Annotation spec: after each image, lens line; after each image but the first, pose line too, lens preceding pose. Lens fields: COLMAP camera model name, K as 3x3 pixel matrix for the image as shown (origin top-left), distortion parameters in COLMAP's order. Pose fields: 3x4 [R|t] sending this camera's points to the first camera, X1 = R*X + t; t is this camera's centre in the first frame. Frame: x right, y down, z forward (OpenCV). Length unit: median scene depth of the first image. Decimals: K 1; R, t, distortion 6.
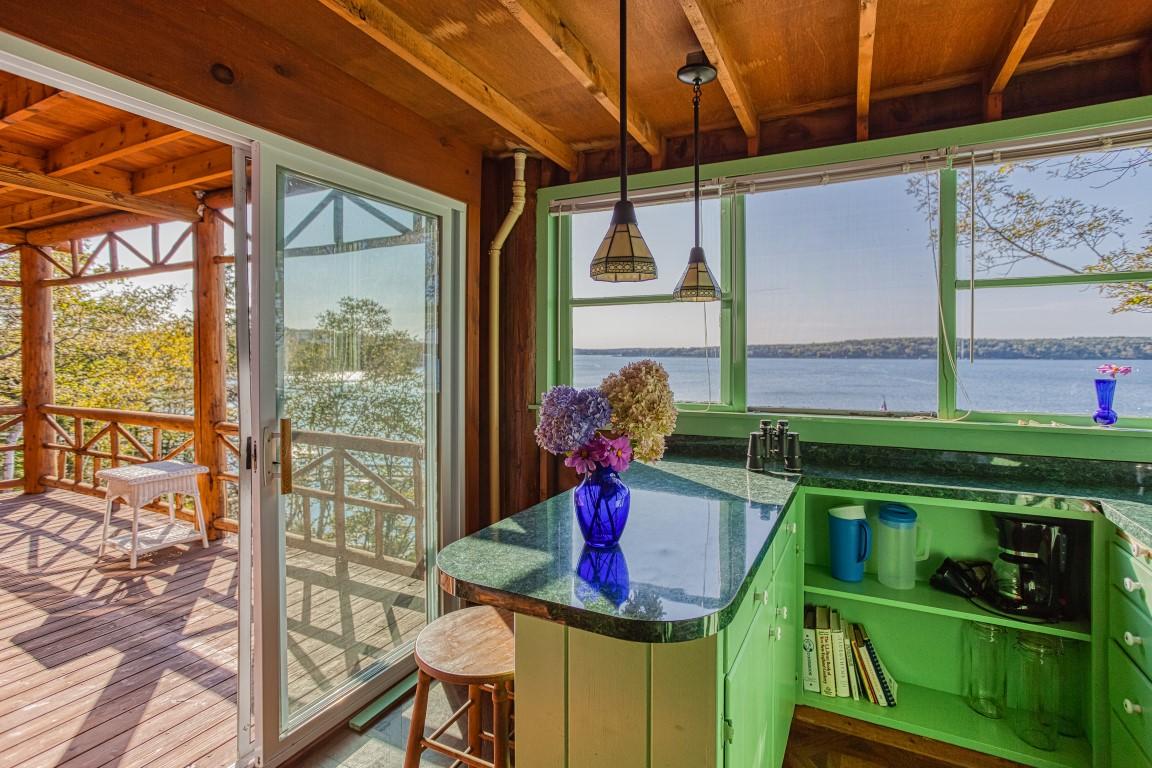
lens RADIAL K [[566.1, 0, 565.6], [0, 566.1, 353.2], [0, 0, 1]] dist [-0.034914, 0.027632]
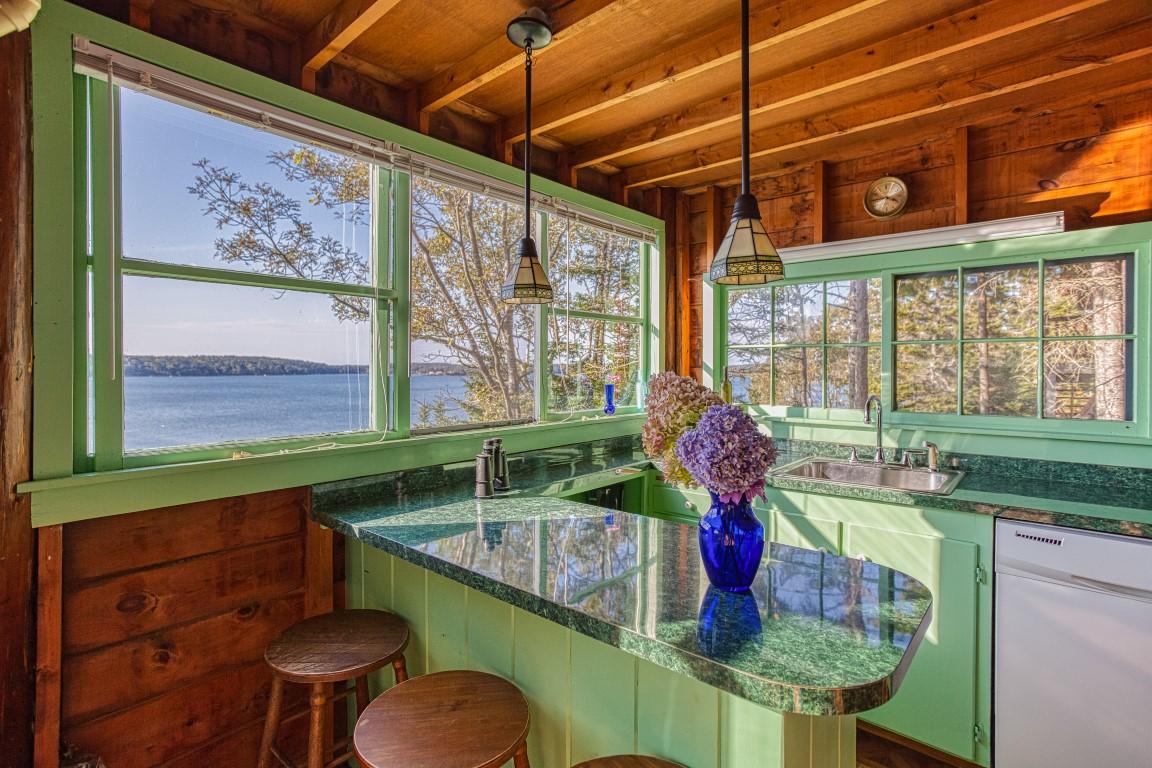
lens RADIAL K [[566.1, 0, 585.7], [0, 566.1, 383.1], [0, 0, 1]] dist [-0.034914, 0.027632]
pose [[0.222331, -0.024093, 0.974674, -0.462711], [0.001276, 0.999701, 0.024421, 0.004488], [-0.974970, -0.004185, 0.222295, 0.607246]]
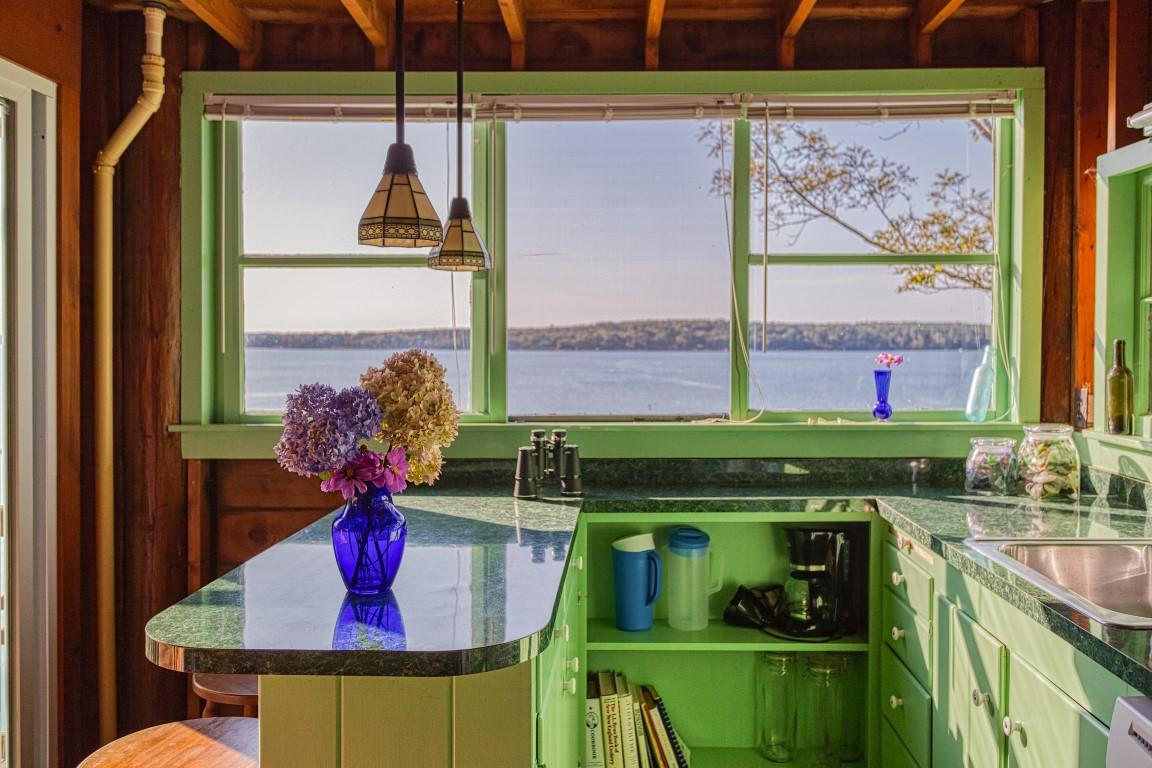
lens RADIAL K [[955.4, 0, 612.2], [0, 955.4, 357.7], [0, 0, 1]] dist [0.060514, 0.004229]
pose [[0.887986, -0.006254, 0.459829, -0.134036], [-0.001257, 0.999871, 0.016027, 0.001111], [-0.459869, -0.014810, 0.887863, -0.165401]]
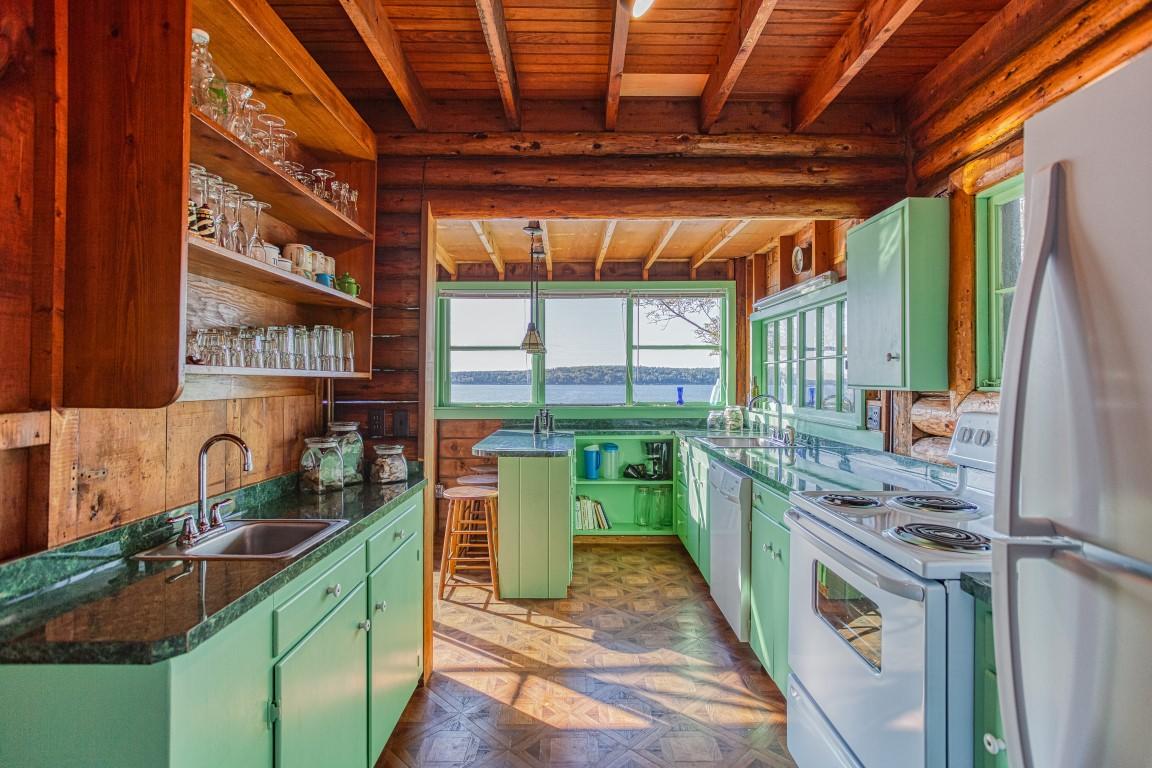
lens RADIAL K [[566.1, 0, 583.8], [0, 566.1, 383.5], [0, 0, 1]] dist [-0.034914, 0.027632]
pose [[0.873509, -0.002810, 0.486799, -0.581532], [-0.000582, 0.999977, 0.006816, 0.010355], [-0.486807, -0.006237, 0.873487, -0.887831]]
